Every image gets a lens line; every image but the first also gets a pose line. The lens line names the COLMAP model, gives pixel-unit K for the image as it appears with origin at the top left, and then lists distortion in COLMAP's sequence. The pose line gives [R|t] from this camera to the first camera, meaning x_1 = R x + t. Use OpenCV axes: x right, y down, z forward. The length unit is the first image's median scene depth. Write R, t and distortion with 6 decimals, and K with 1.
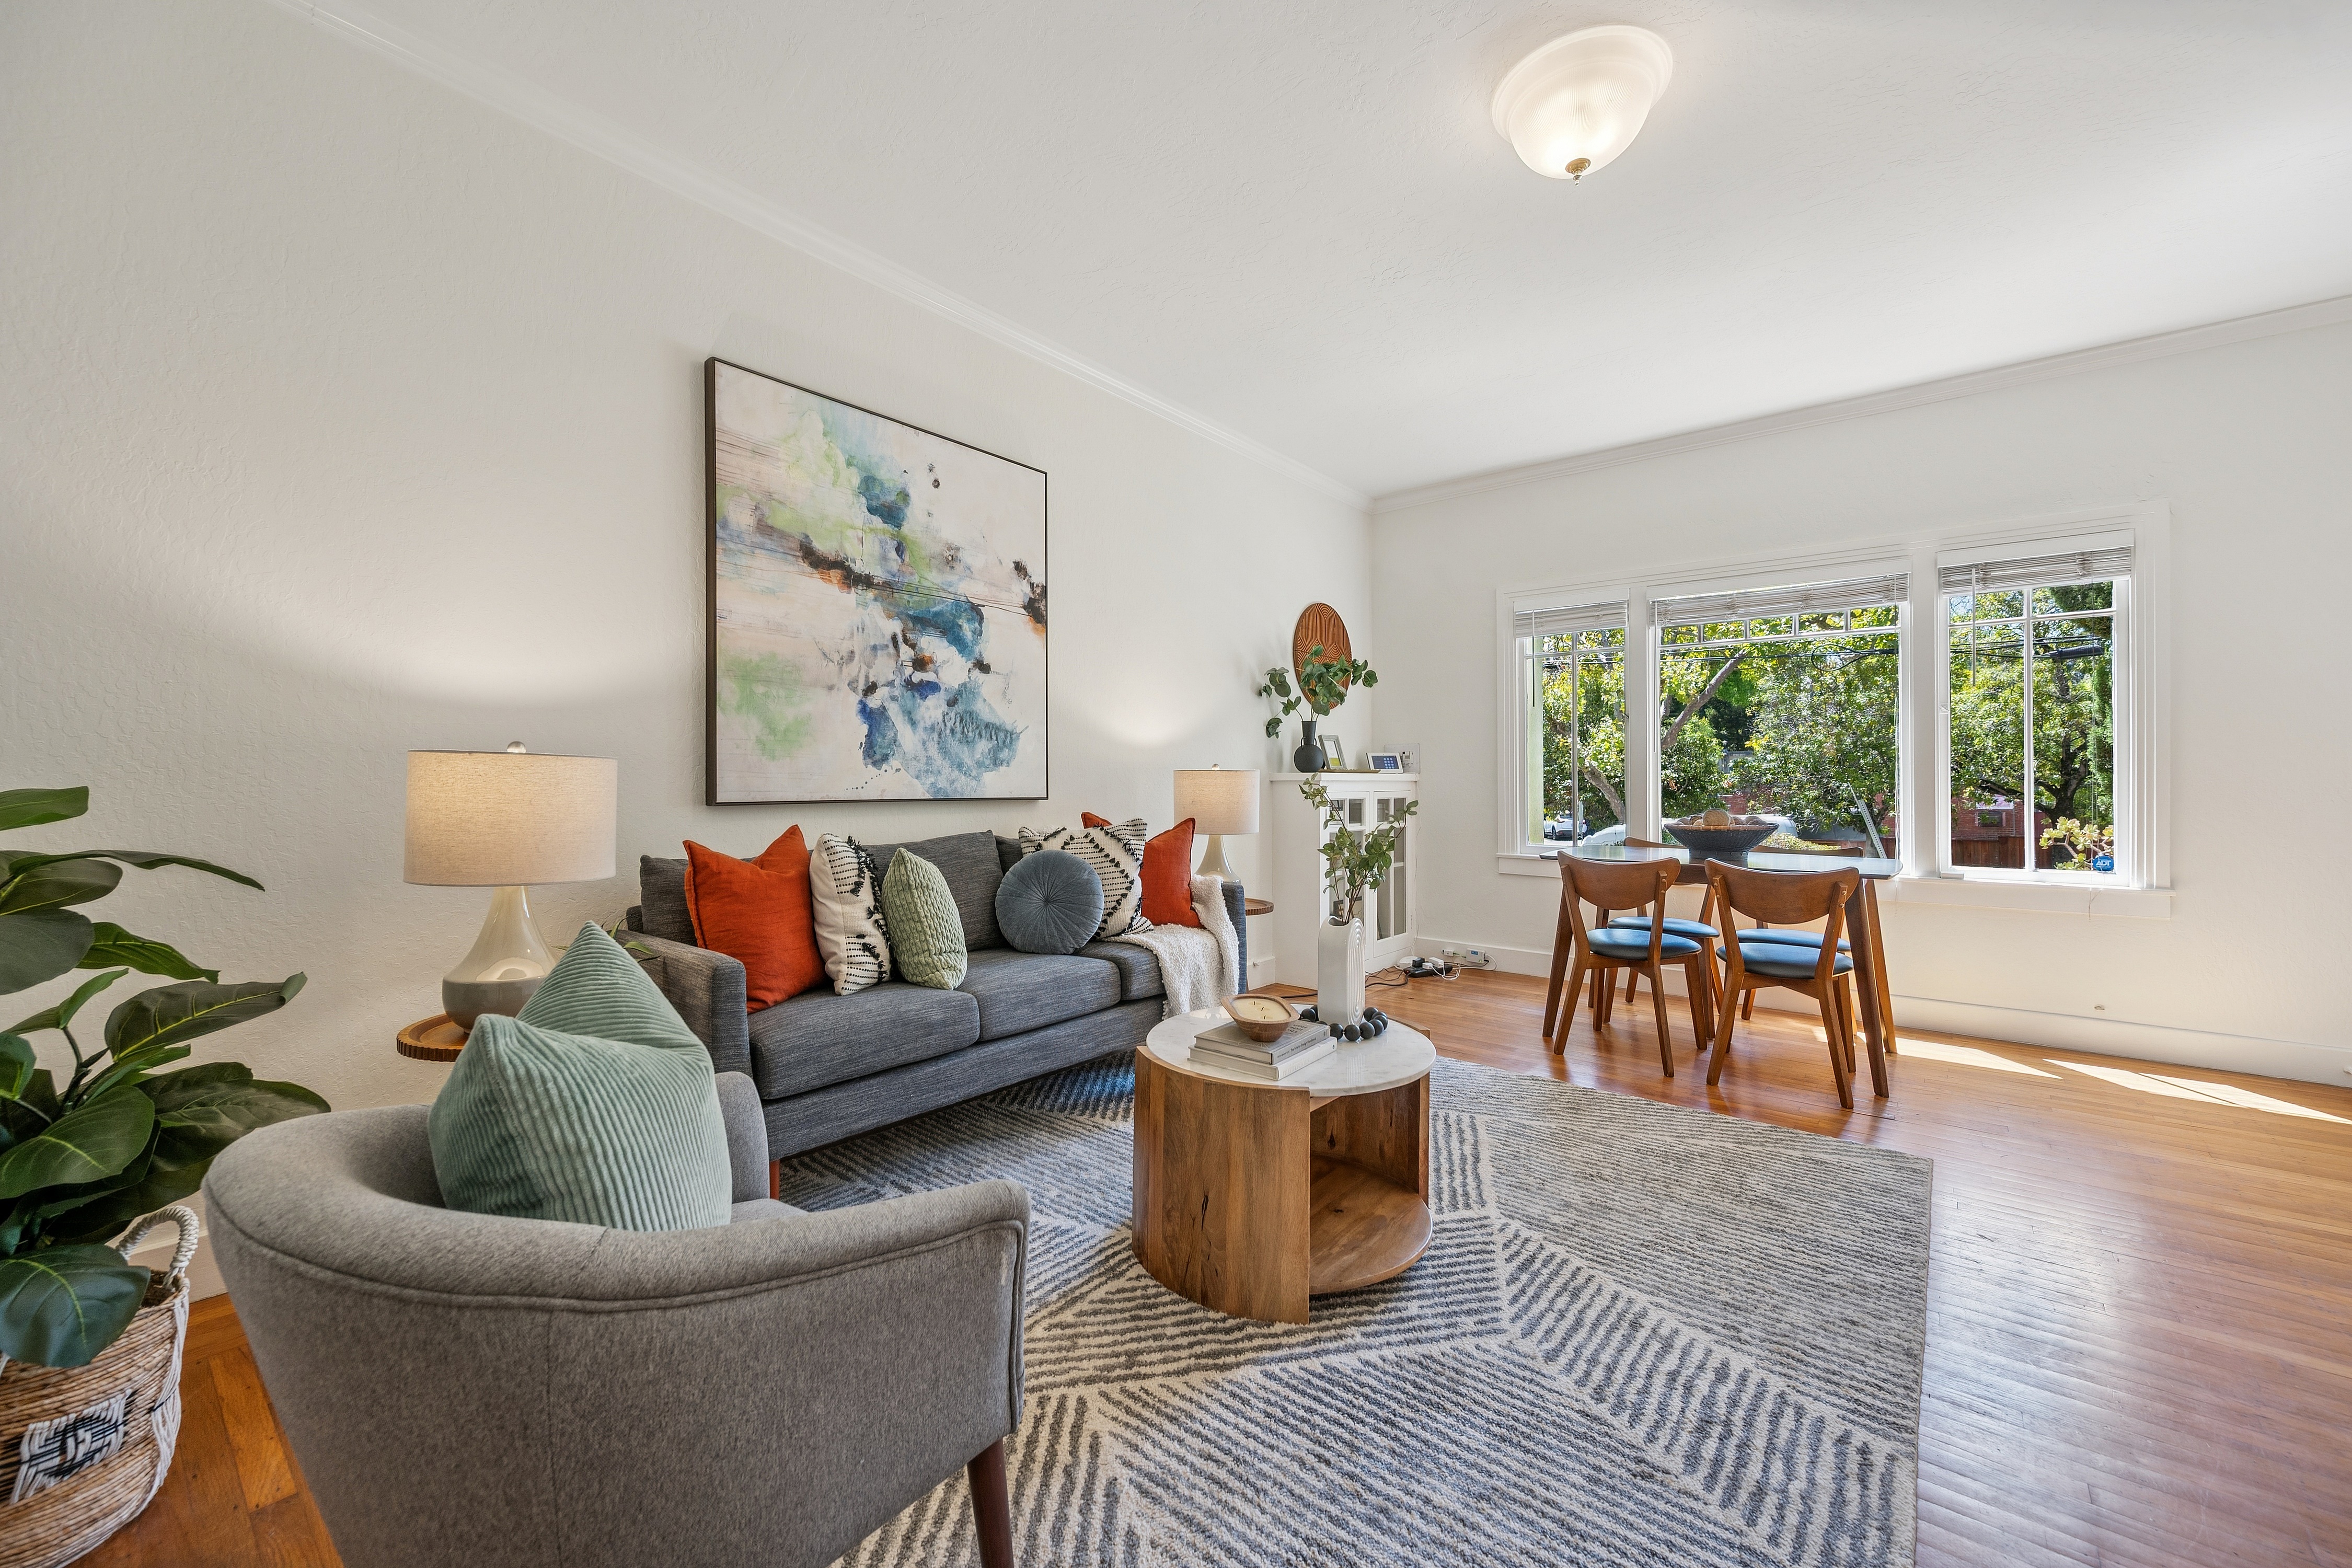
lens RADIAL K [[927.8, 0, 1185.2], [0, 927.8, 786.2], [0, 0, 1]] dist [-0.000151, 0.000096]
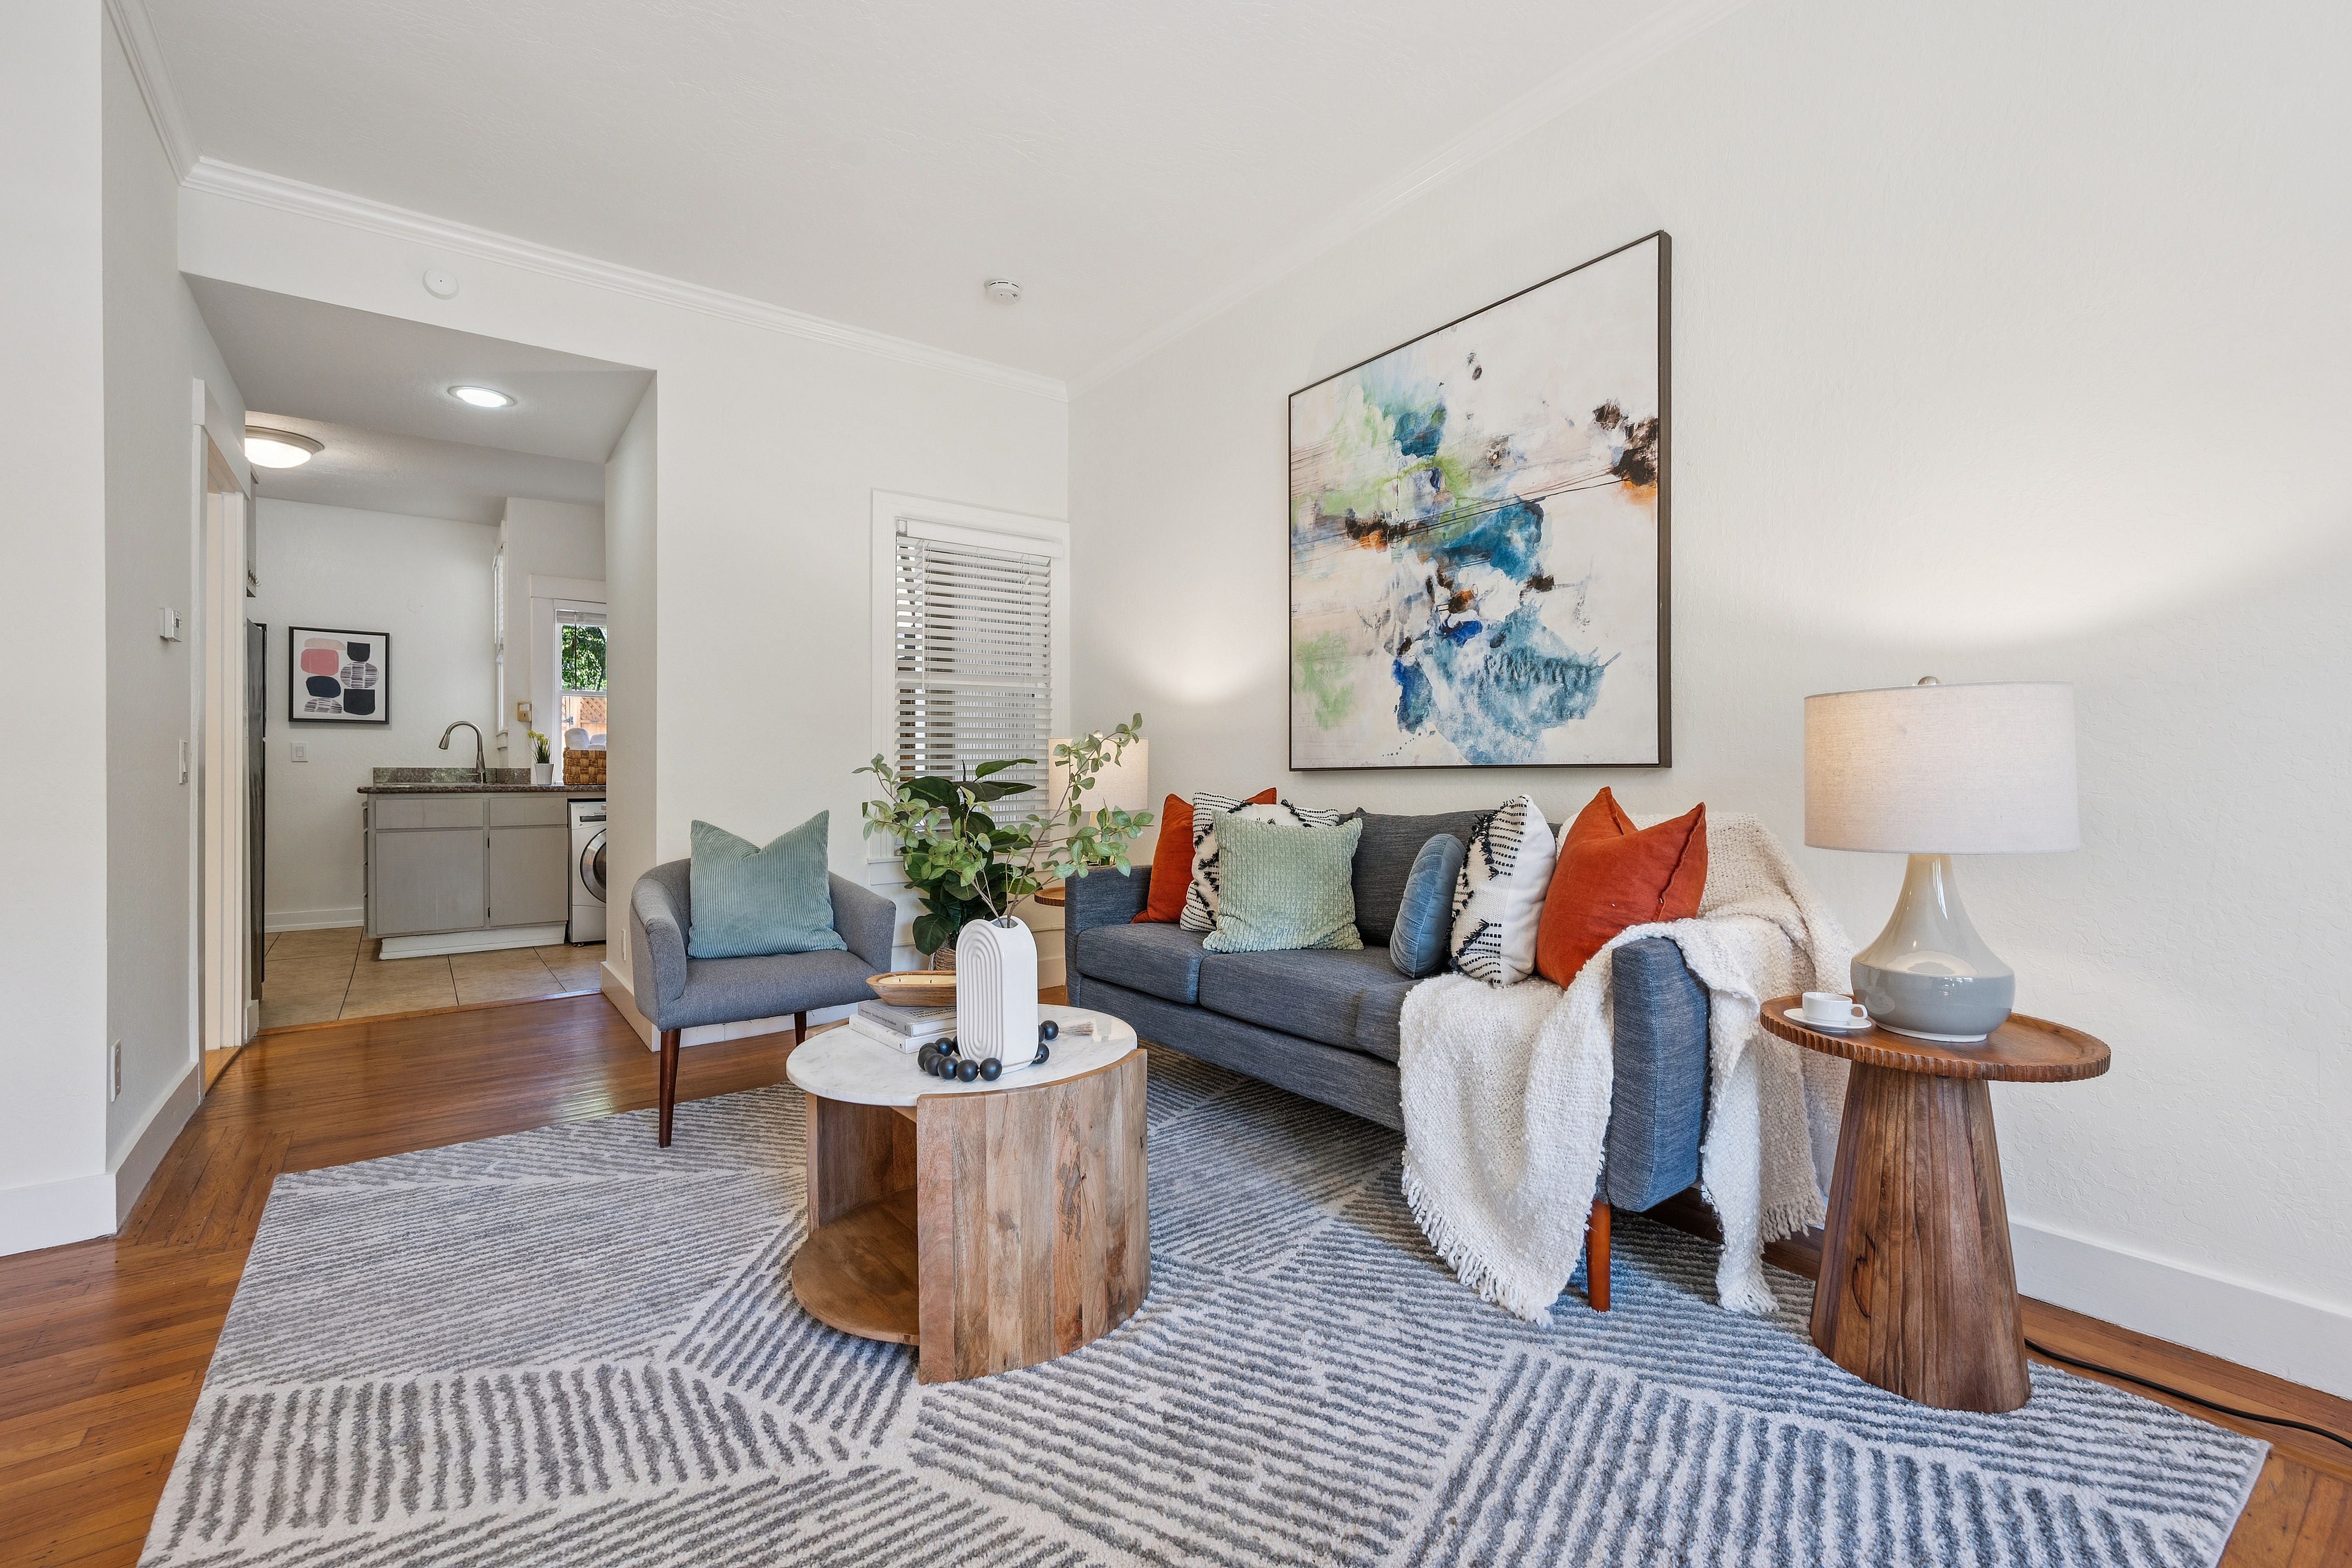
lens RADIAL K [[1008.6, 0, 1162.8], [0, 1008.6, 781.0], [0, 0, 1]] dist [0.002024, 0.000251]
pose [[-0.250216, 0.005782, -0.968173, 0.715109], [0.001992, 0.999983, 0.005457, 0.023794], [0.968188, -0.000563, -0.250224, 1.053431]]
